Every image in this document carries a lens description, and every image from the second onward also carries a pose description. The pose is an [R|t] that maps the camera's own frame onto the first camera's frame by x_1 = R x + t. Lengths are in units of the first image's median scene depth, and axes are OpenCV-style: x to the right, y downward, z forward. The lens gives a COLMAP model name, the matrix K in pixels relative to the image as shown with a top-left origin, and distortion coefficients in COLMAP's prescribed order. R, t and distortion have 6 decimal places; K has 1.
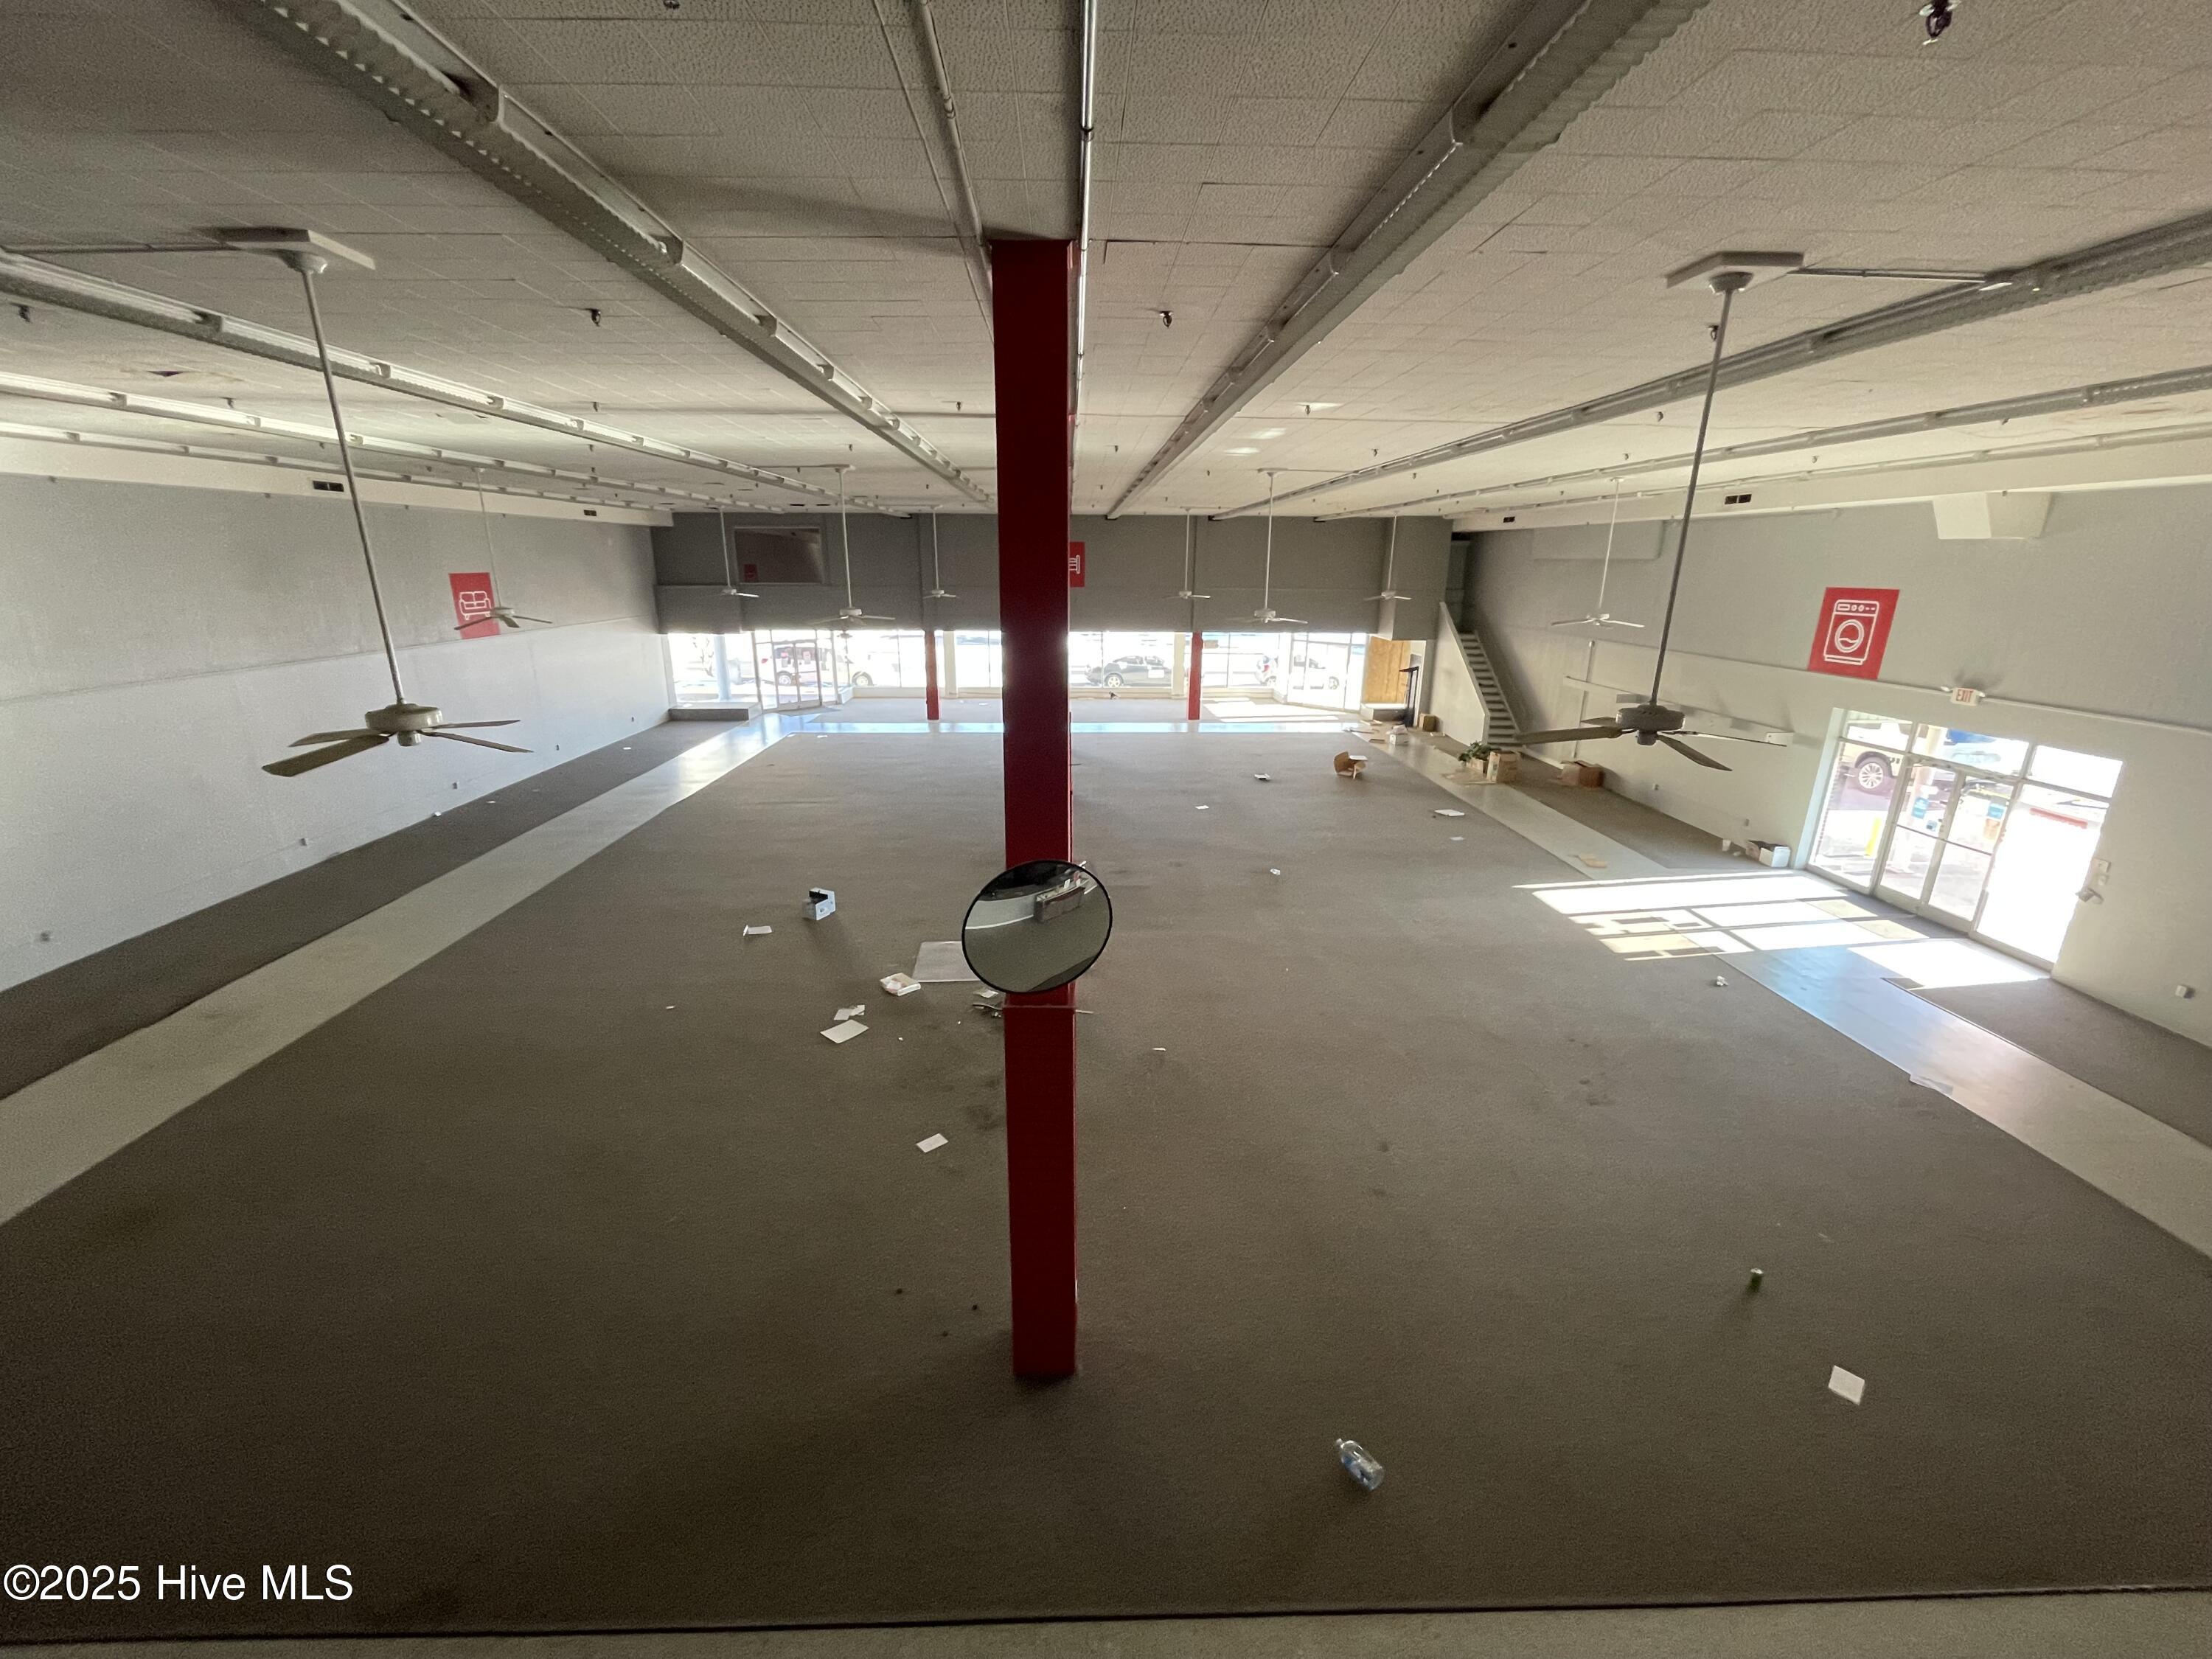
lens RADIAL K [[897.6, 0, 1095.1], [0, 897.6, 822.6], [0, 0, 1]] dist [-0.020172, -0.000079]
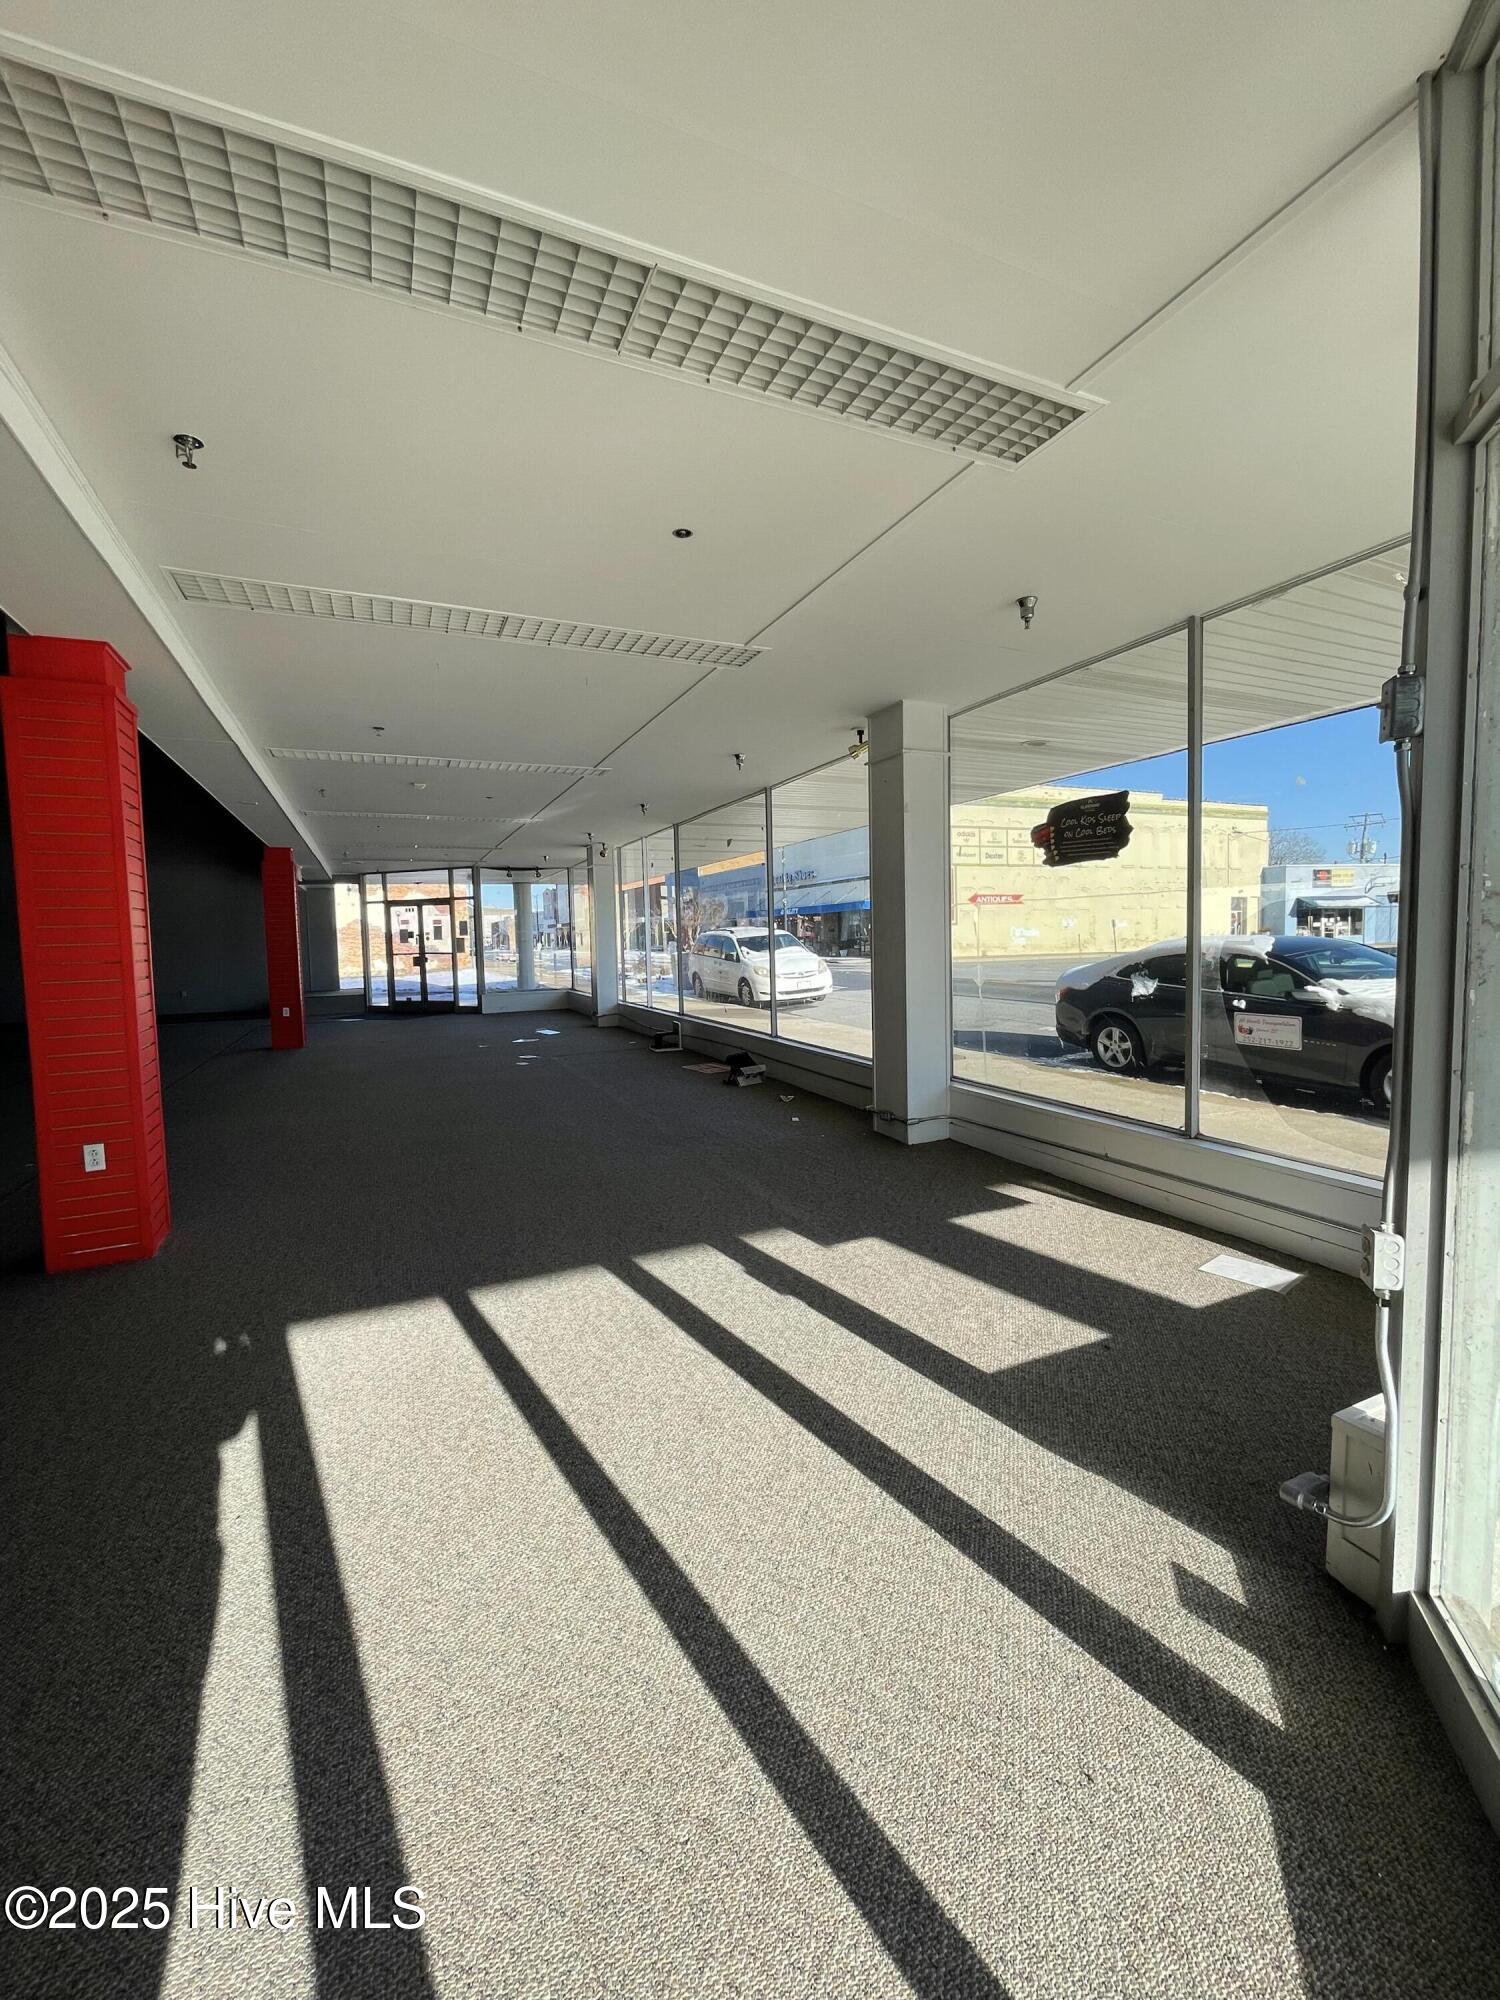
lens RADIAL K [[815.2, 0, 750.7], [0, 815.2, 994.4], [0, 0, 1]] dist [-0.008737, -0.000204]
pose [[0.393416, 0.044282, -0.918293, 0.493676], [-0.225267, 0.973034, -0.049588, -0.324238], [0.891335, 0.226370, 0.392783, 1.926679]]
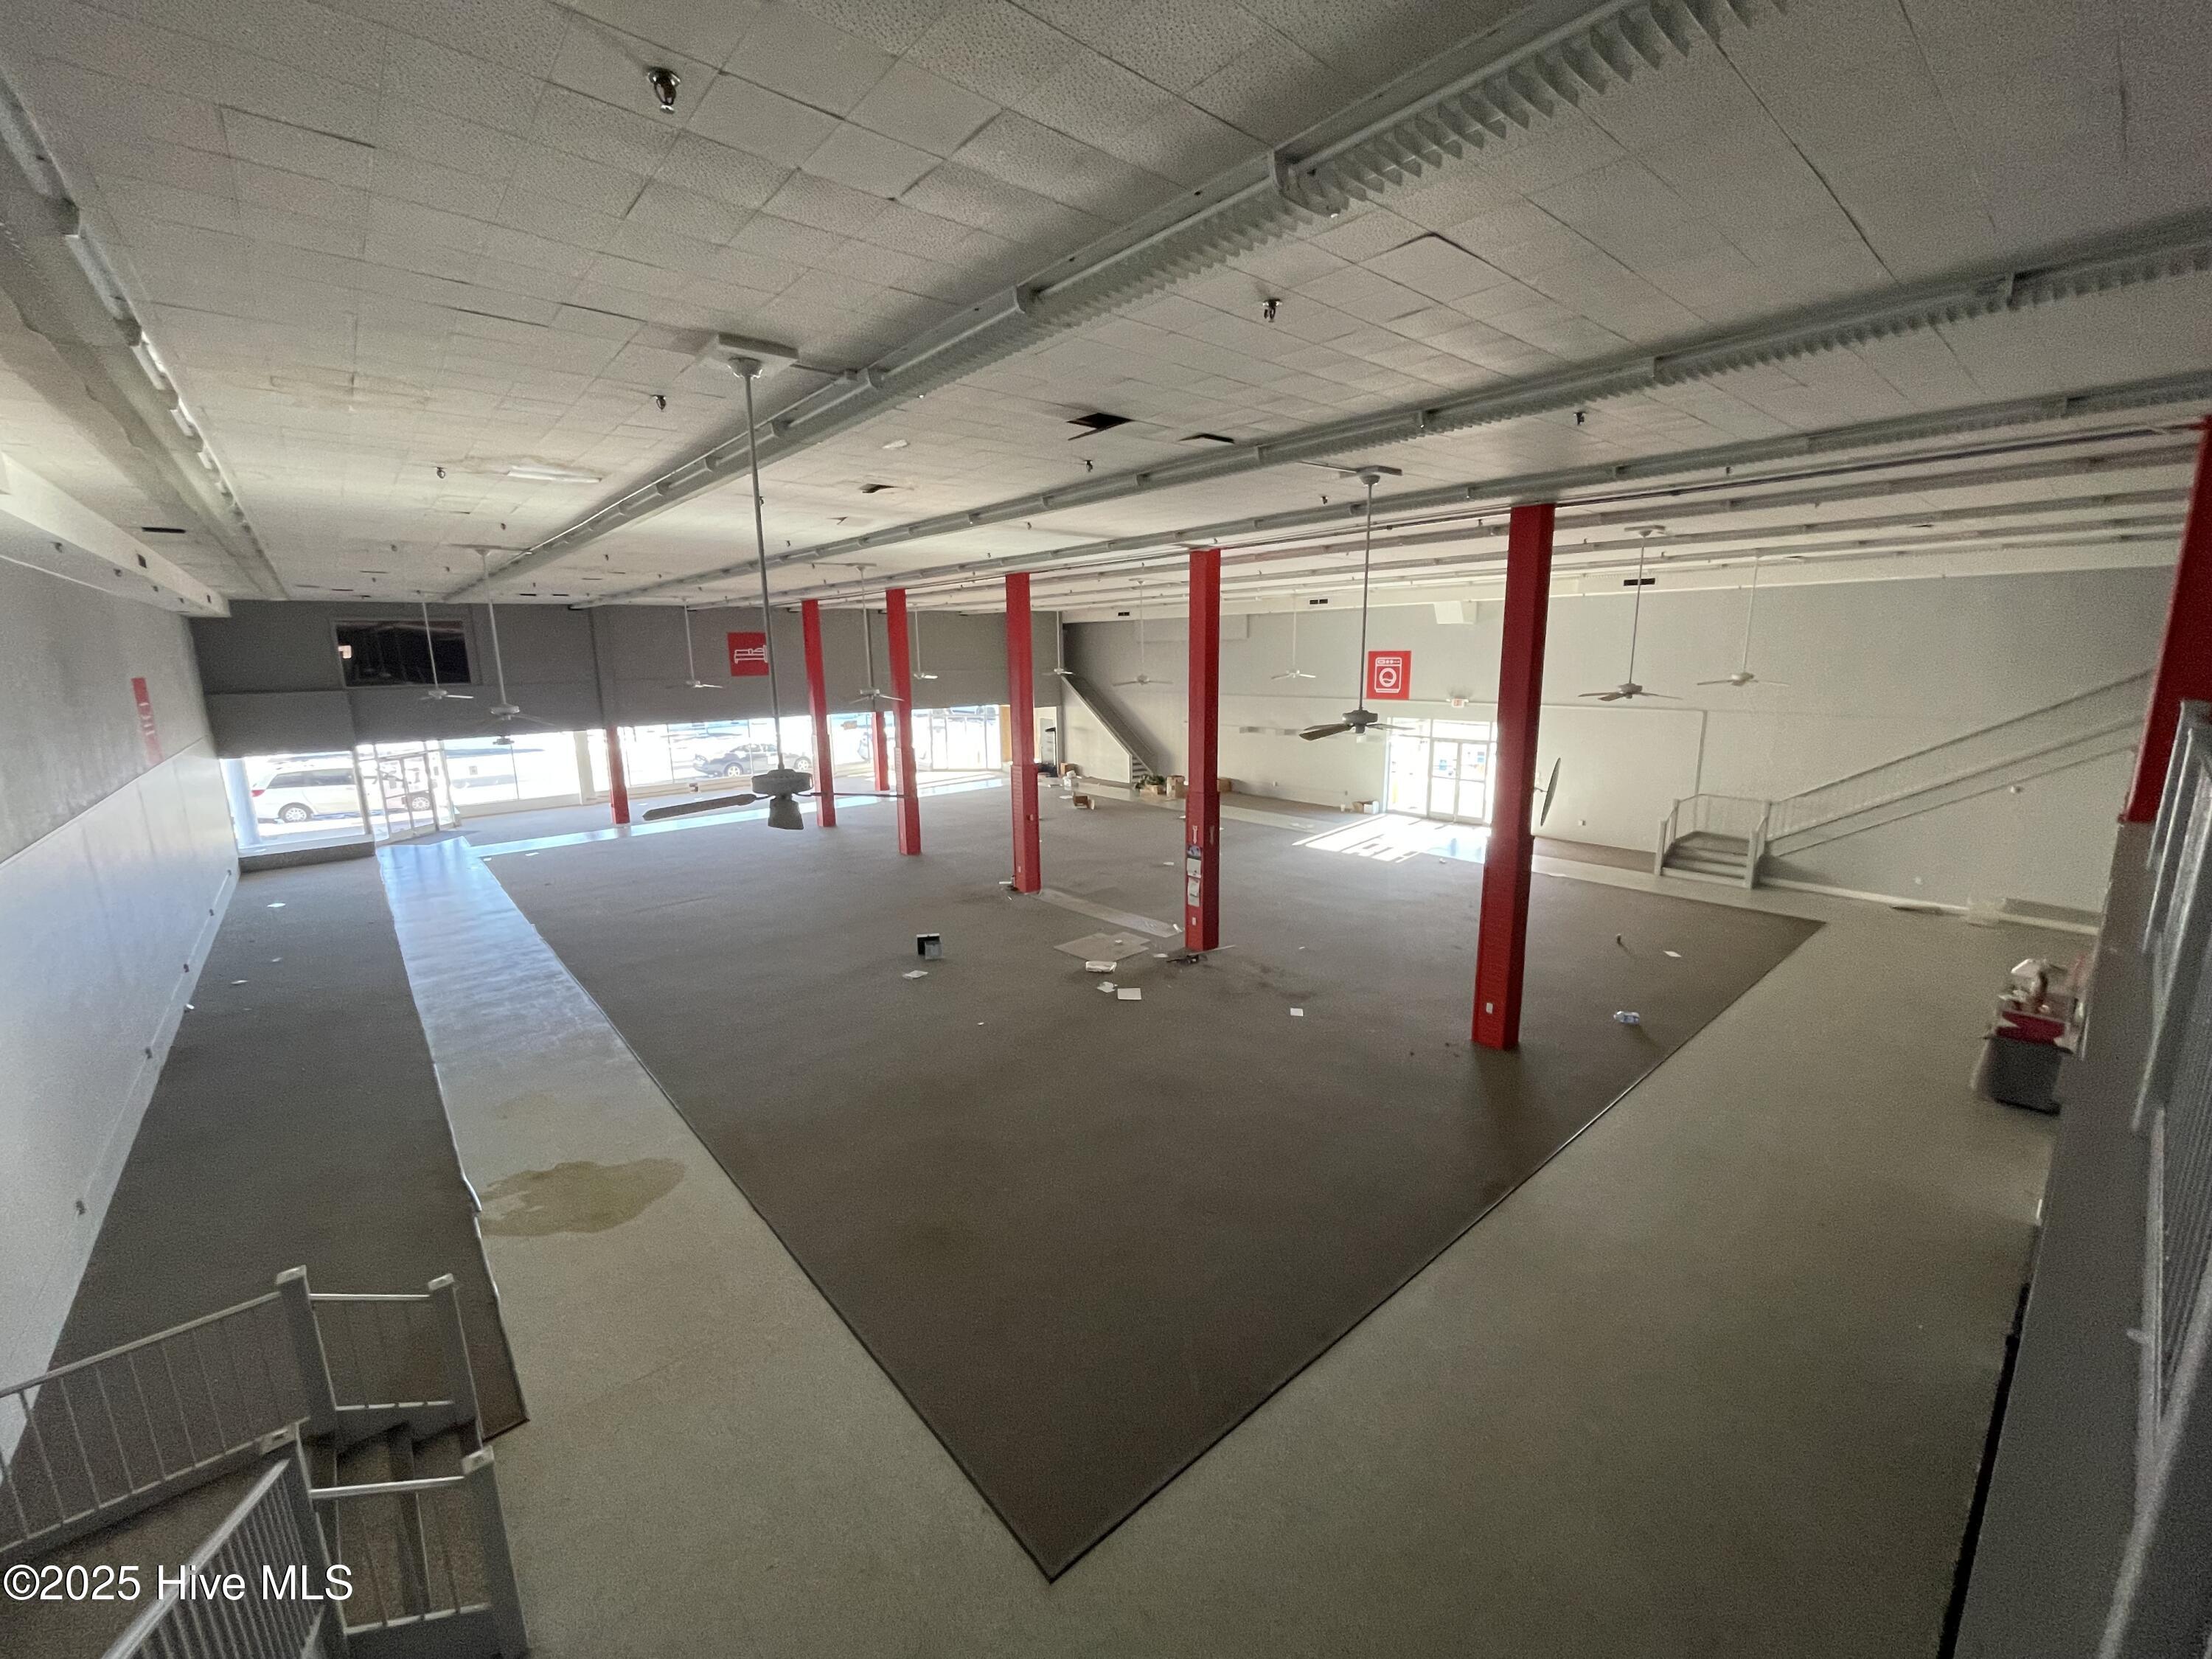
lens RADIAL K [[892.5, 0, 1109.6], [0, 892.5, 830.9], [0, 0, 1]] dist [0.004431, -0.000064]
pose [[0.775944, -0.148946, 0.612965, -0.651475], [0.197657, 0.980197, -0.012031, 0.002682], [-0.599035, 0.130492, 0.790018, -0.040289]]
